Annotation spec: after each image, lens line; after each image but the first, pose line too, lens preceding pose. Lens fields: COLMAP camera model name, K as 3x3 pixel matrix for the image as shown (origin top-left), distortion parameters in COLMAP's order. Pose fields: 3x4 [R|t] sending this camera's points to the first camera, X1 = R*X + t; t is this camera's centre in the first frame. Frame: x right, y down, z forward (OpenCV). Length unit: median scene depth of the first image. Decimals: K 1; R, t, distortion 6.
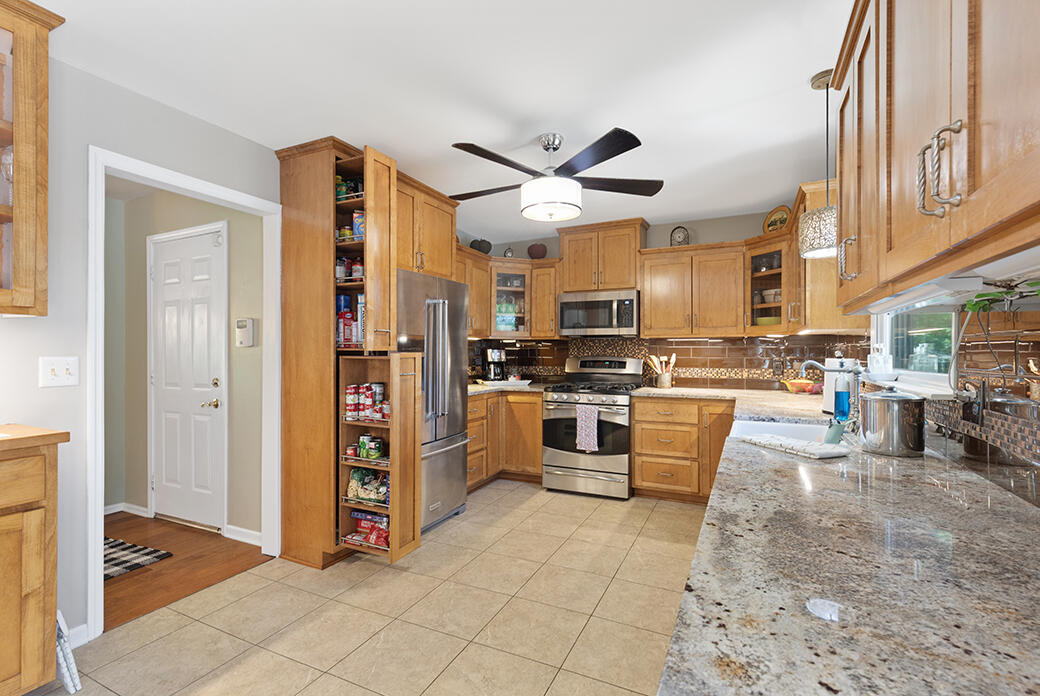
lens RADIAL K [[474.4, 0, 517.5], [0, 474.4, 351.3], [0, 0, 1]] dist [0.003216, 0.000065]
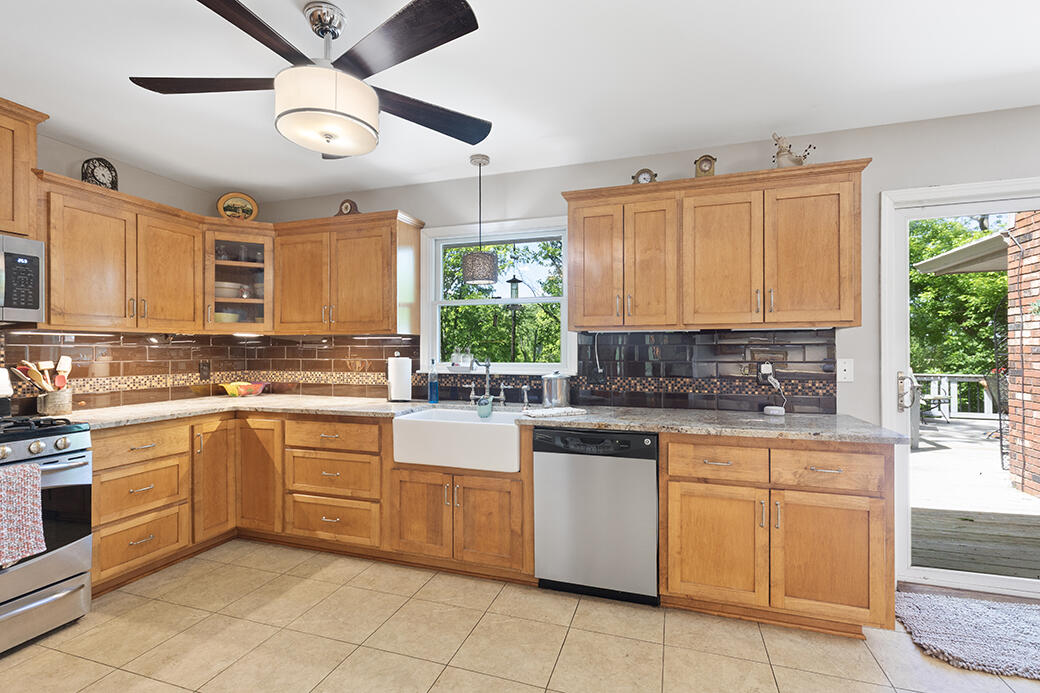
lens RADIAL K [[474.4, 0, 517.0], [0, 474.4, 345.0], [0, 0, 1]] dist [0.003216, 0.000065]
pose [[-0.133765, 0.006897, 0.990989, -0.412612], [0.003321, 0.999973, -0.006512, -0.004670], [-0.991007, 0.002420, -0.133785, 0.580337]]
